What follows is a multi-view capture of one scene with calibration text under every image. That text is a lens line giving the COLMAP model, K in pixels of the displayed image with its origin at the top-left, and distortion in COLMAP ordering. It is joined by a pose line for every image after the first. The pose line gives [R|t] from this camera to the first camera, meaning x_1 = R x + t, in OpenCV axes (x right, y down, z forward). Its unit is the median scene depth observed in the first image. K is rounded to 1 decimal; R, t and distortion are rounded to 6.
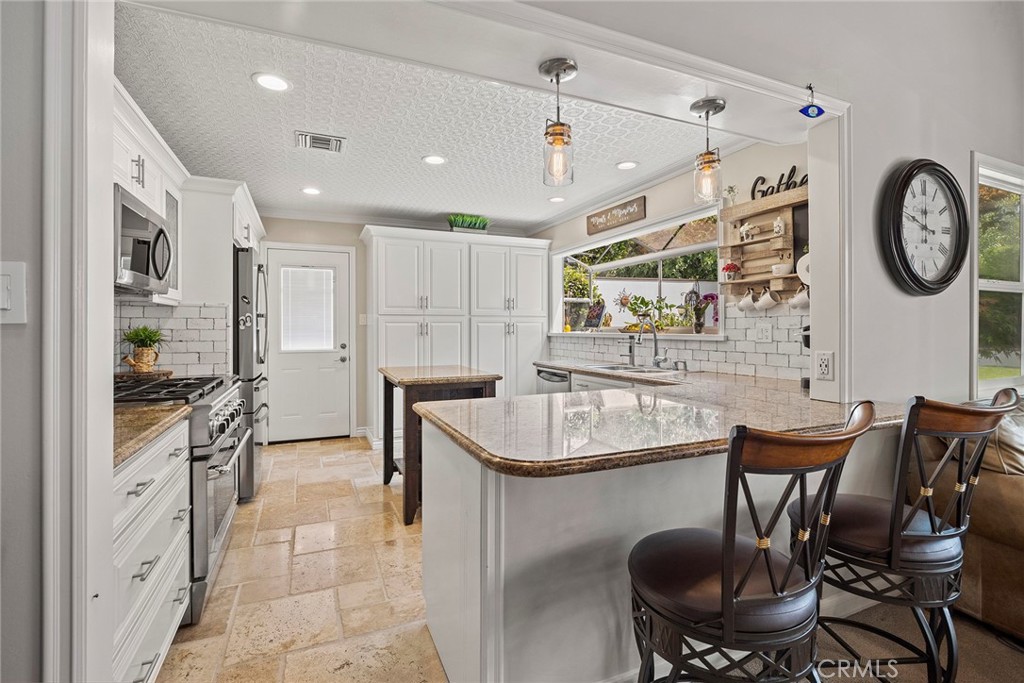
lens RADIAL K [[478.9, 0, 511.6], [0, 478.9, 336.1], [0, 0, 1]] dist [-0.030708, -0.000227]
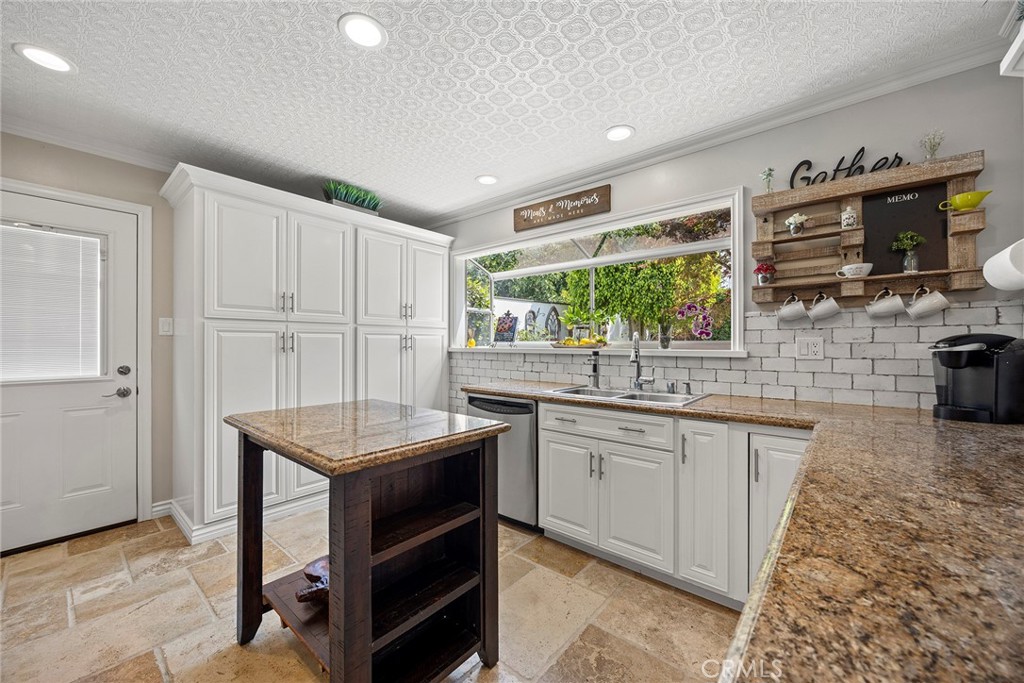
lens RADIAL K [[396.3, 0, 514.4], [0, 396.3, 346.6], [0, 0, 1]] dist [-0.005333, 0.000286]
pose [[0.894654, 0.001295, 0.446758, -0.155998], [0.003084, 0.999954, -0.009074, -0.003051], [-0.446750, 0.009495, 0.894609, 0.391198]]
